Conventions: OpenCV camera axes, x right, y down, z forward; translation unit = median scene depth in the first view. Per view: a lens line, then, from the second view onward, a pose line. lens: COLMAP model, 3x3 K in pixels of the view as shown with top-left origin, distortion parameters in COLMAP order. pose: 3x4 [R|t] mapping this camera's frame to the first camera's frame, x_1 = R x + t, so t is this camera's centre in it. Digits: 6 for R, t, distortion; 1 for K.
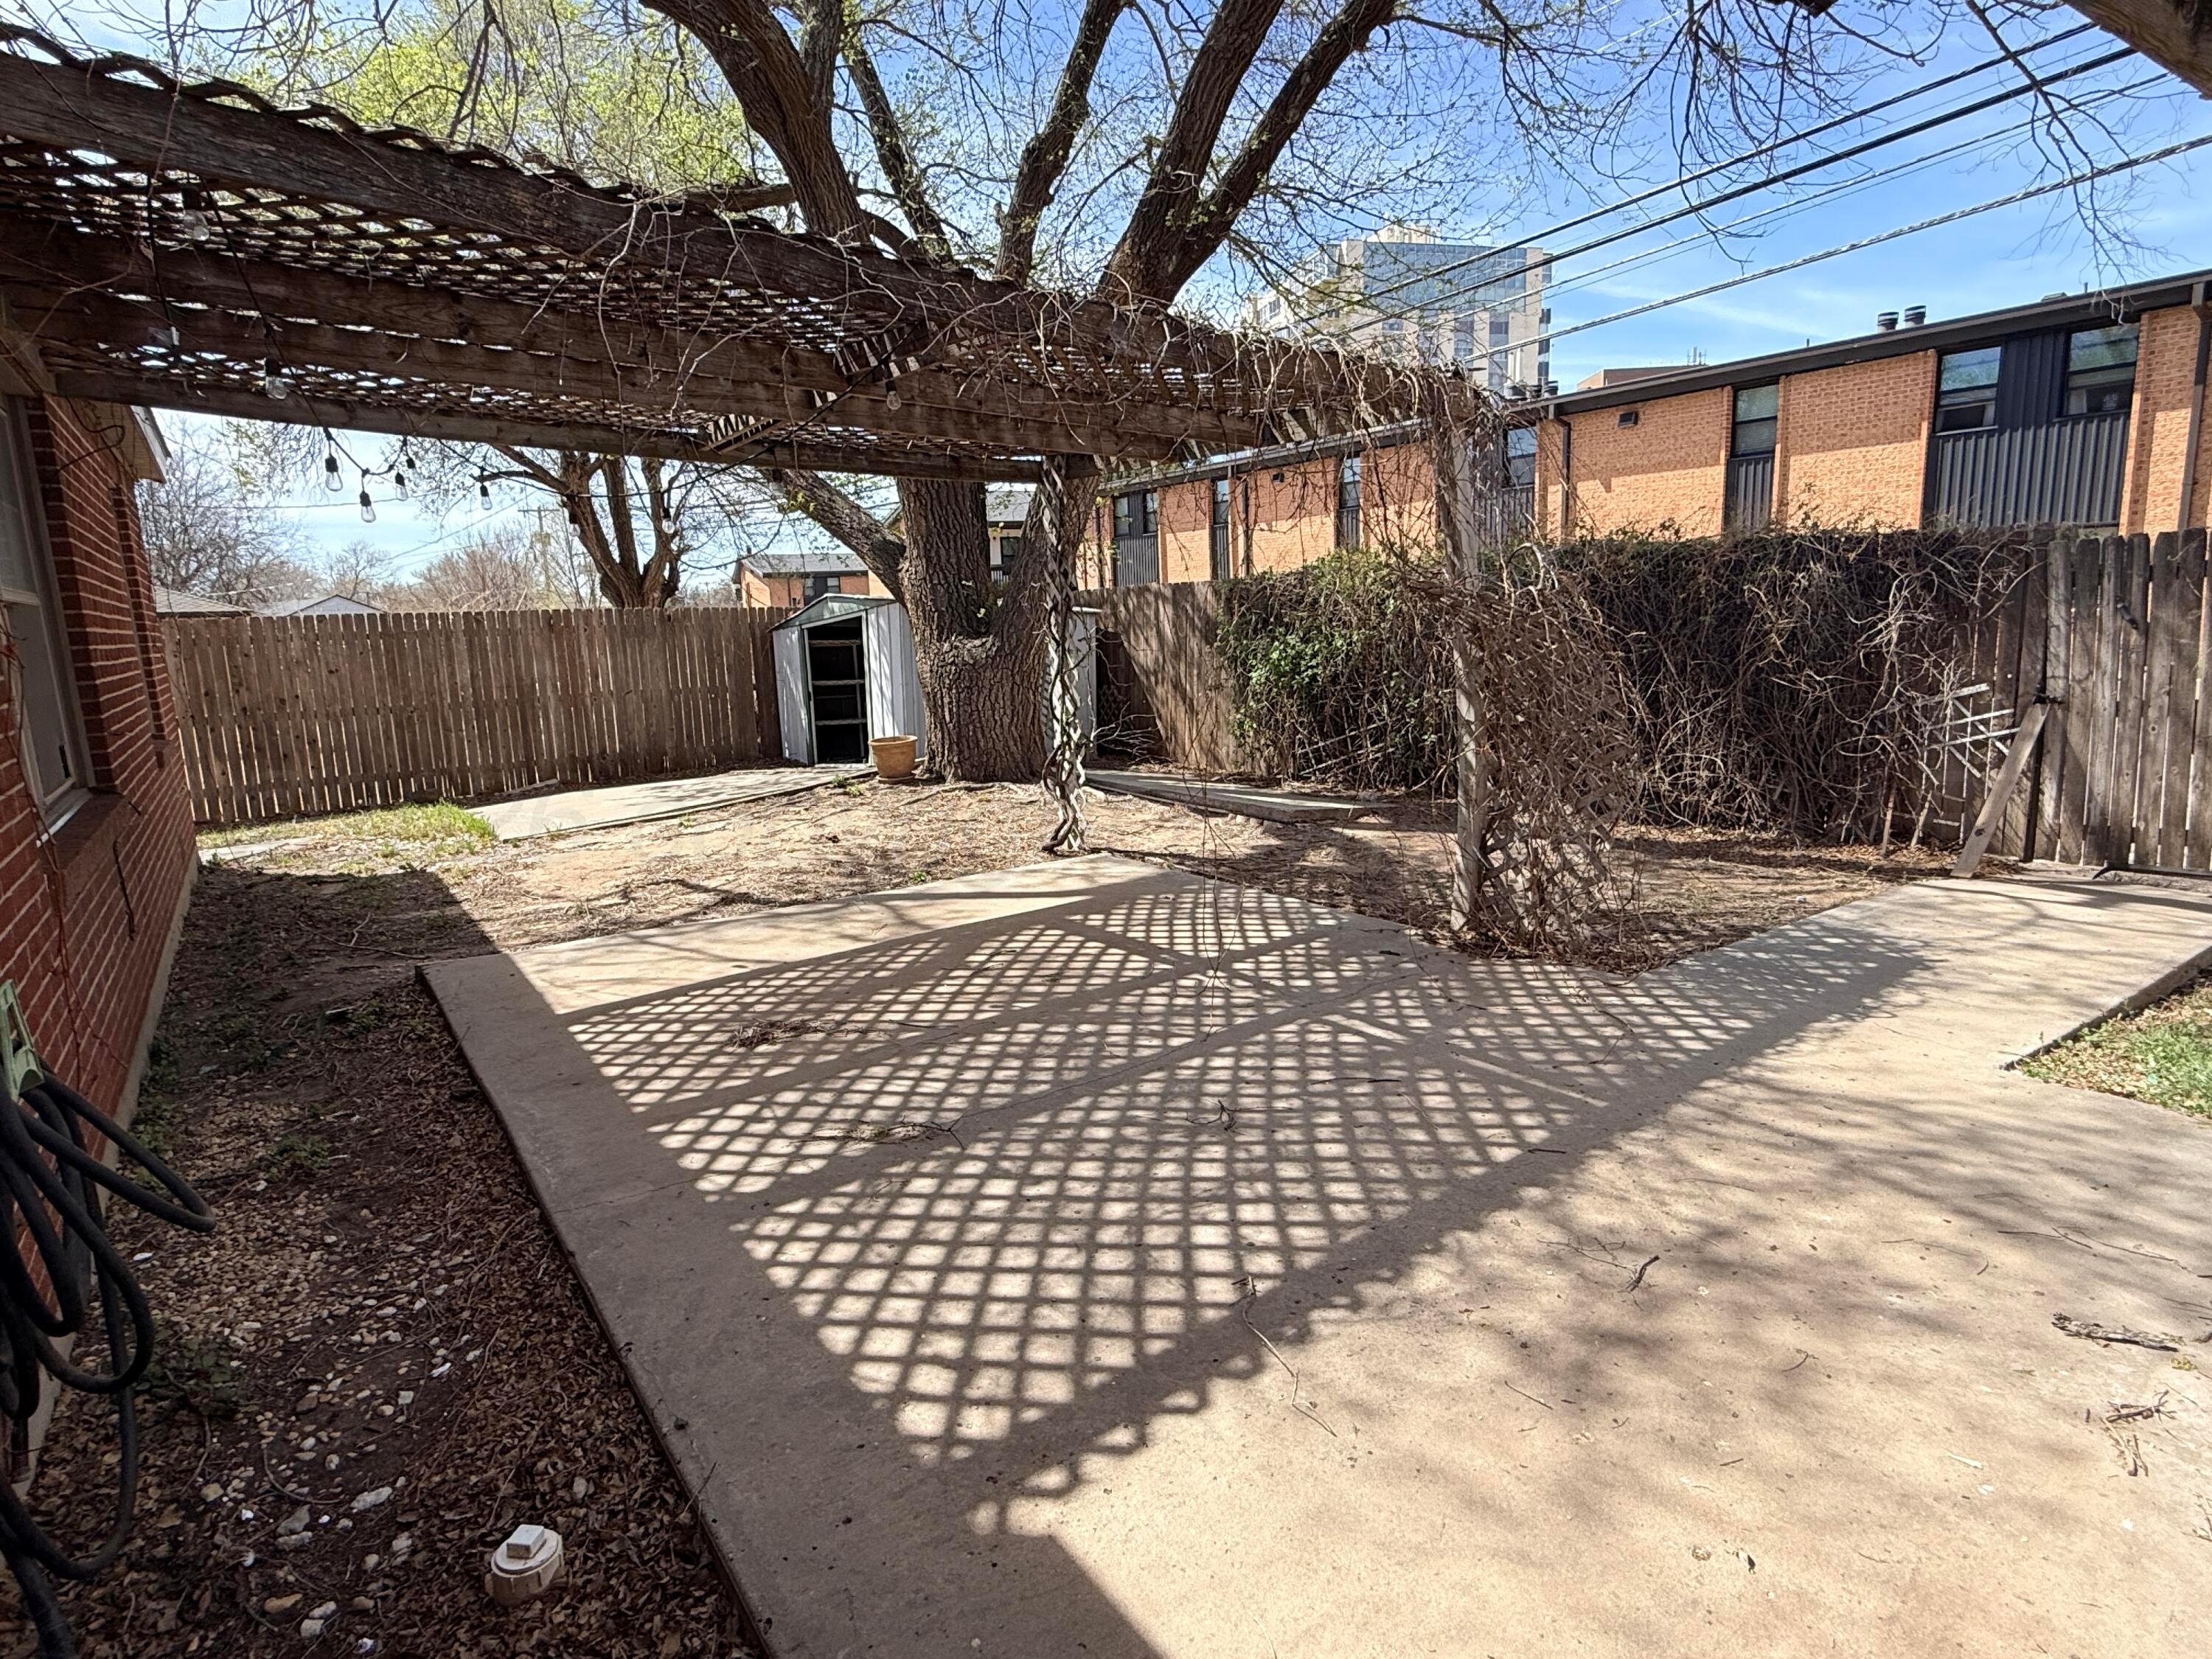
lens RADIAL K [[1213.1, 0, 1106.0], [0, 1213.1, 829.5], [0, 0, 1]] dist [0.000017, -0.000629]
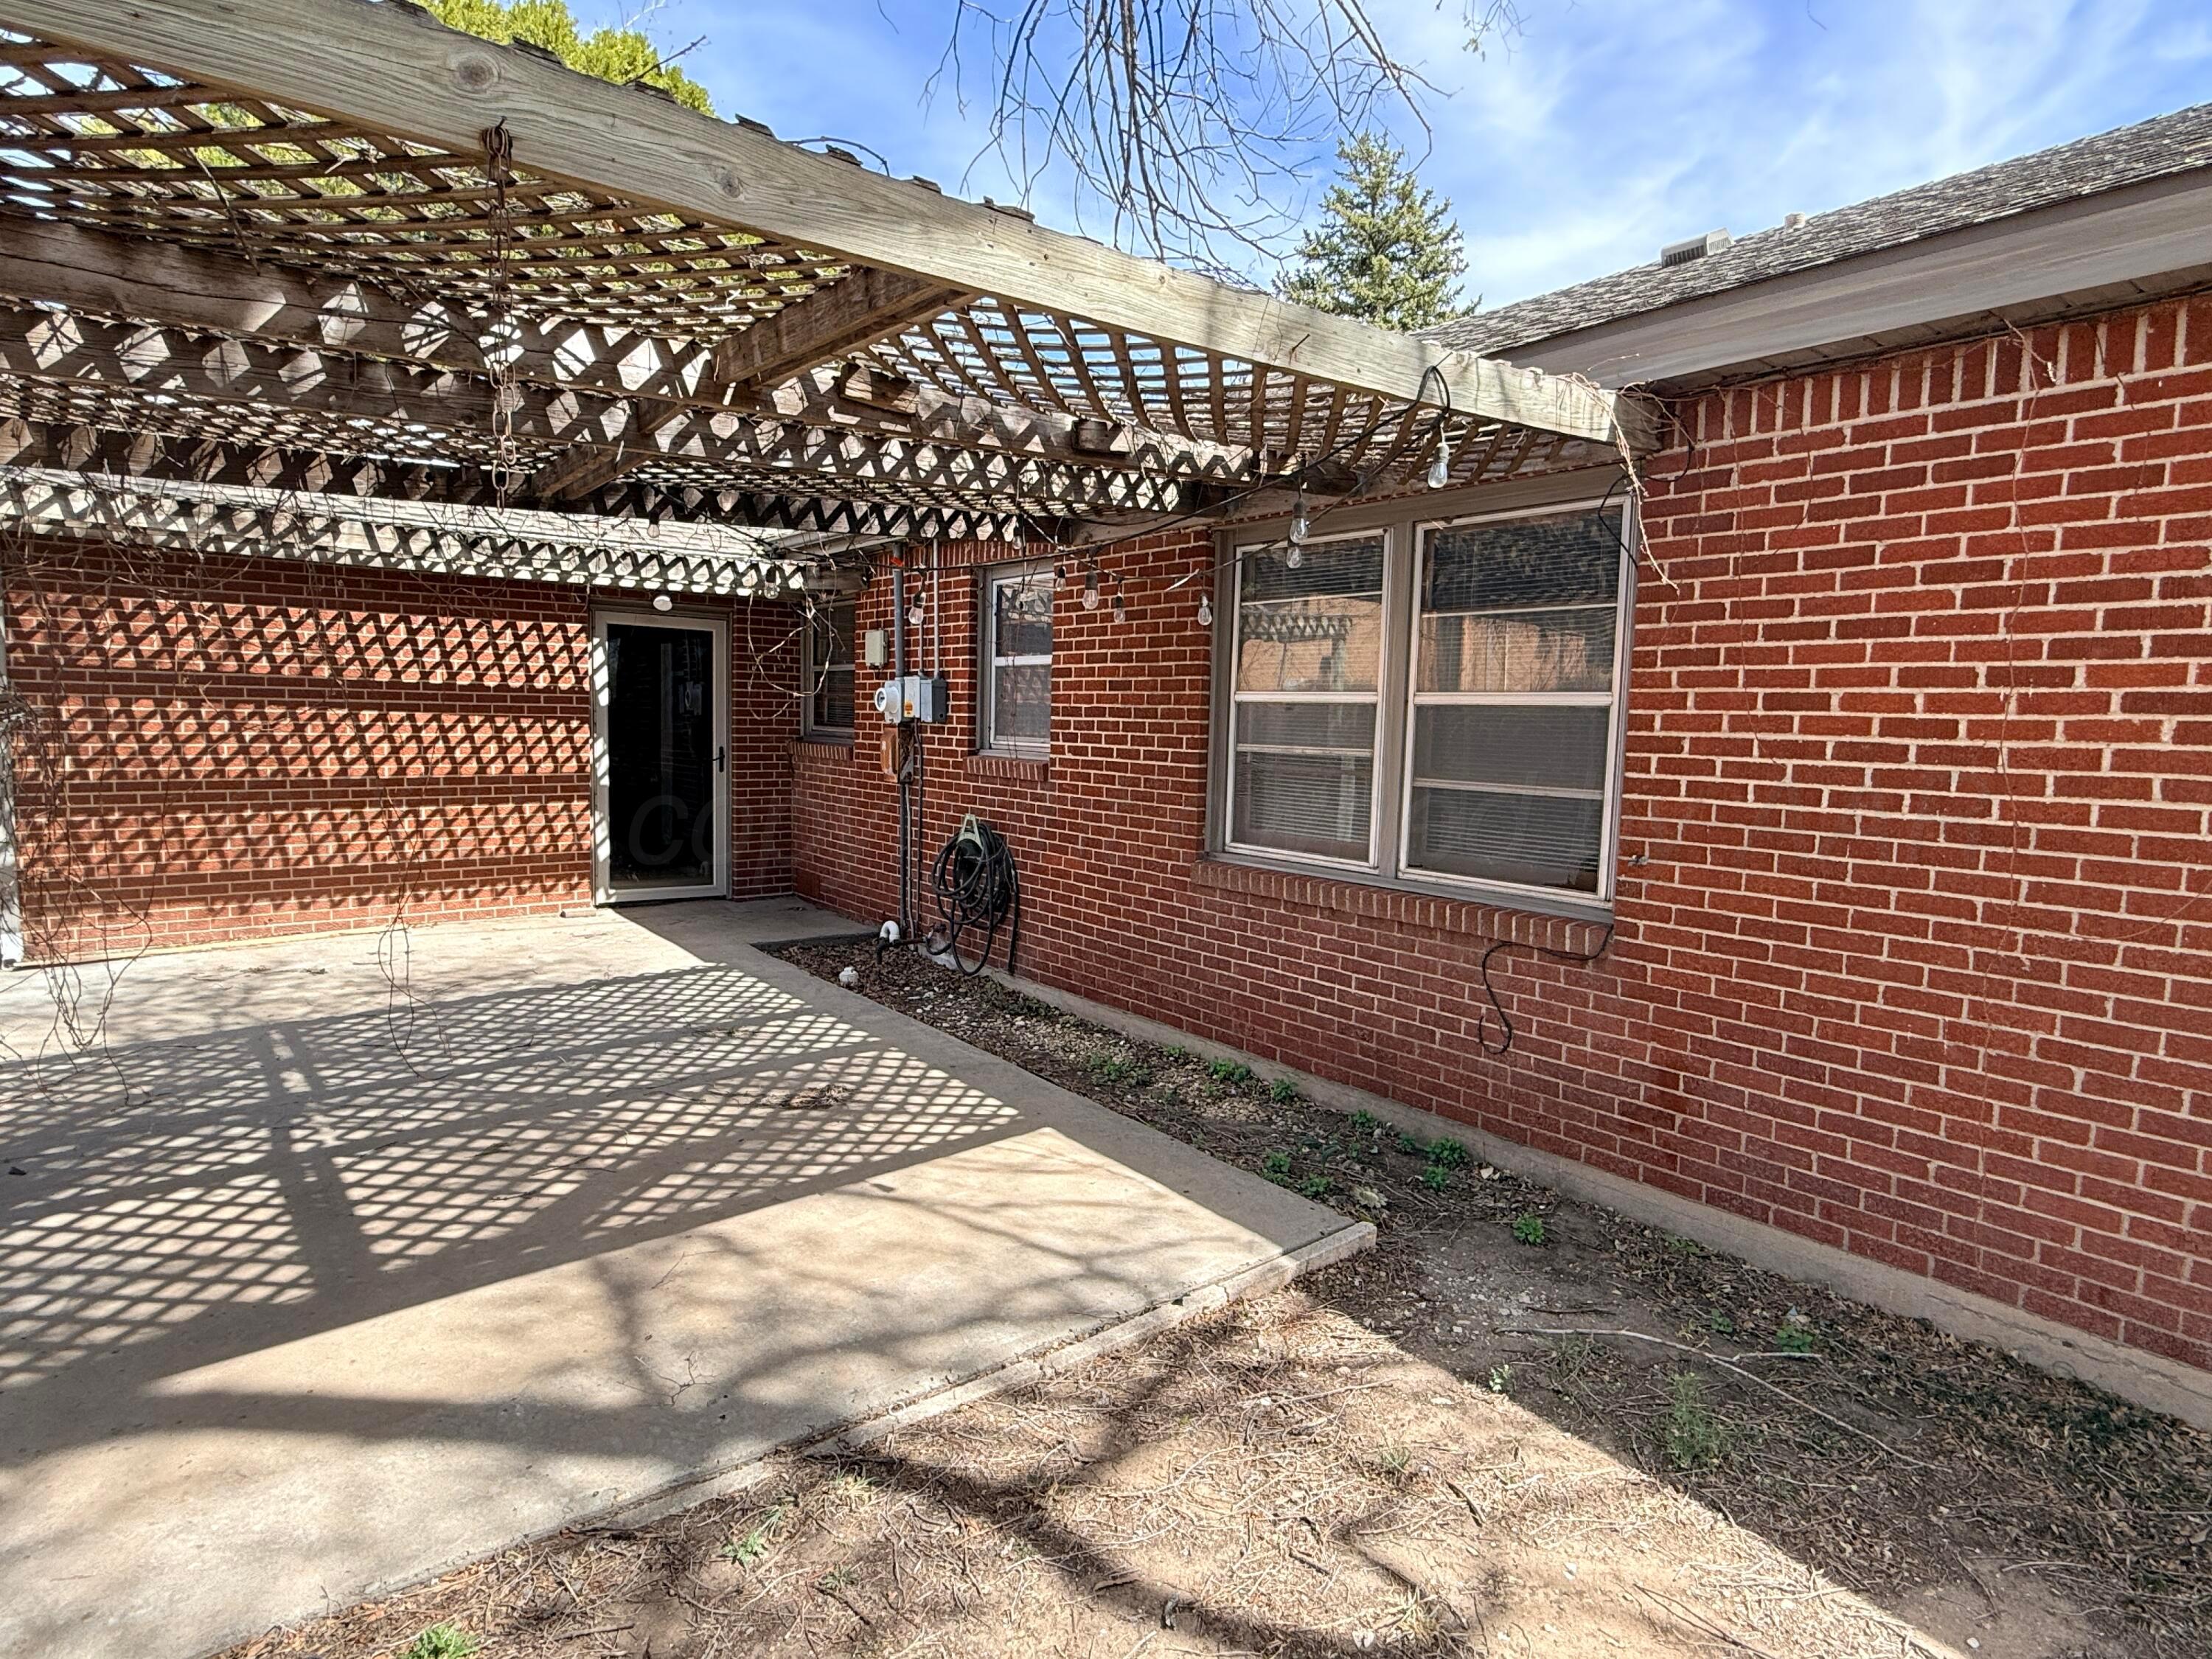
lens RADIAL K [[1213.1, 0, 1106.0], [0, 1213.1, 829.5], [0, 0, 1]] dist [0.000017, -0.000629]
pose [[-0.998750, 0.014477, -0.047839, -0.455643], [0.001082, 0.963174, 0.268877, -0.339454], [0.049970, 0.268489, -0.961986, 1.875185]]
